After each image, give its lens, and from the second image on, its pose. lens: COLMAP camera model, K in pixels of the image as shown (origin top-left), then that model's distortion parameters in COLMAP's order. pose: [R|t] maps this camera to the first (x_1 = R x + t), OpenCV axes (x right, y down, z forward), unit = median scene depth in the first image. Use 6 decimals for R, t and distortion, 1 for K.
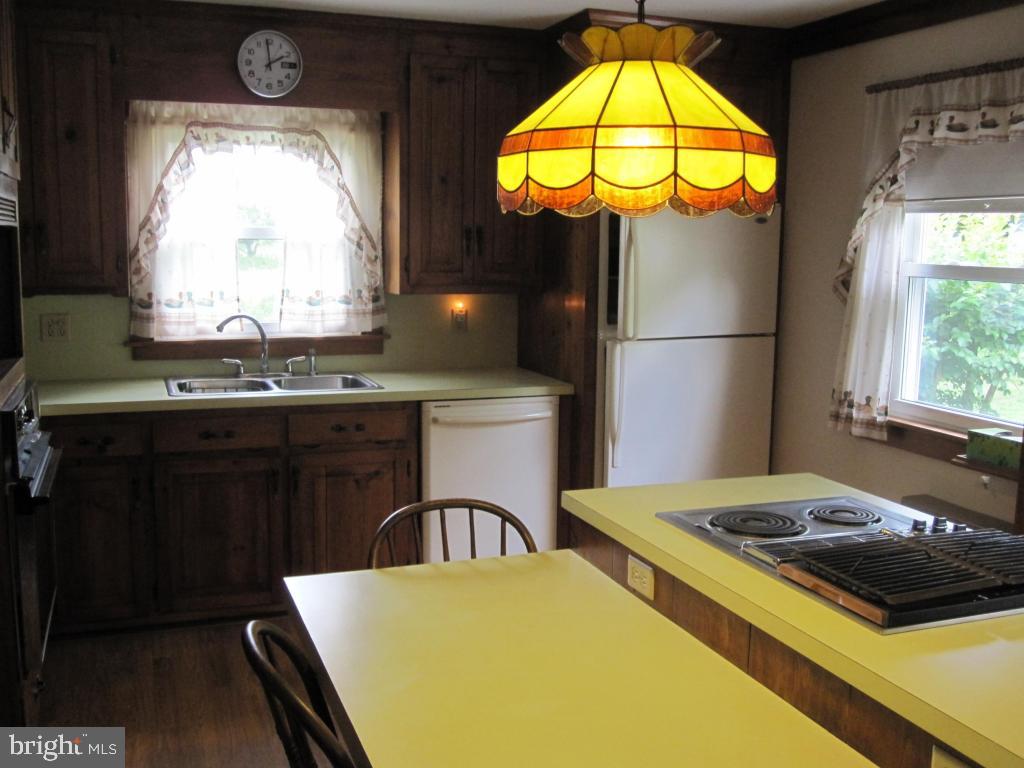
lens RADIAL K [[1027.4, 0, 512.0], [0, 1027.4, 384.0], [0, 0, 1]] dist [-0.070455, 0.035268]
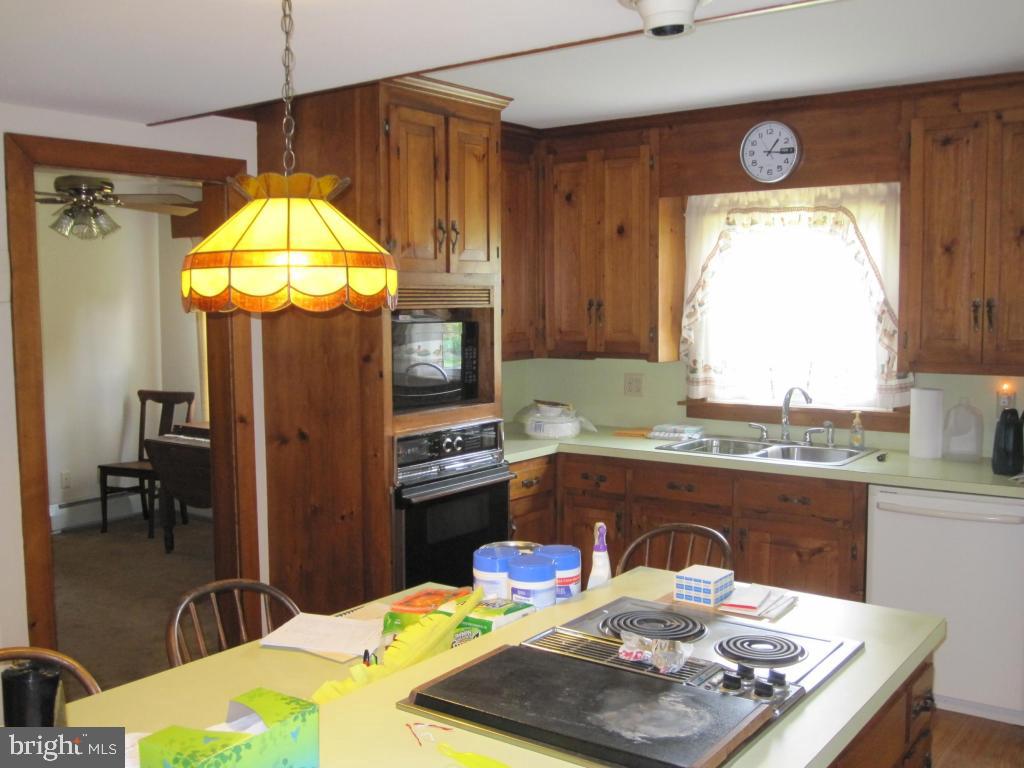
lens RADIAL K [[1027.4, 0, 512.0], [0, 1027.4, 384.0], [0, 0, 1]] dist [-0.070455, 0.035268]
pose [[0.546288, 0.053042, -0.835916, 0.497466], [-0.103932, 0.994573, -0.004813, -0.035015], [0.831124, 0.089508, 0.548836, 0.192813]]
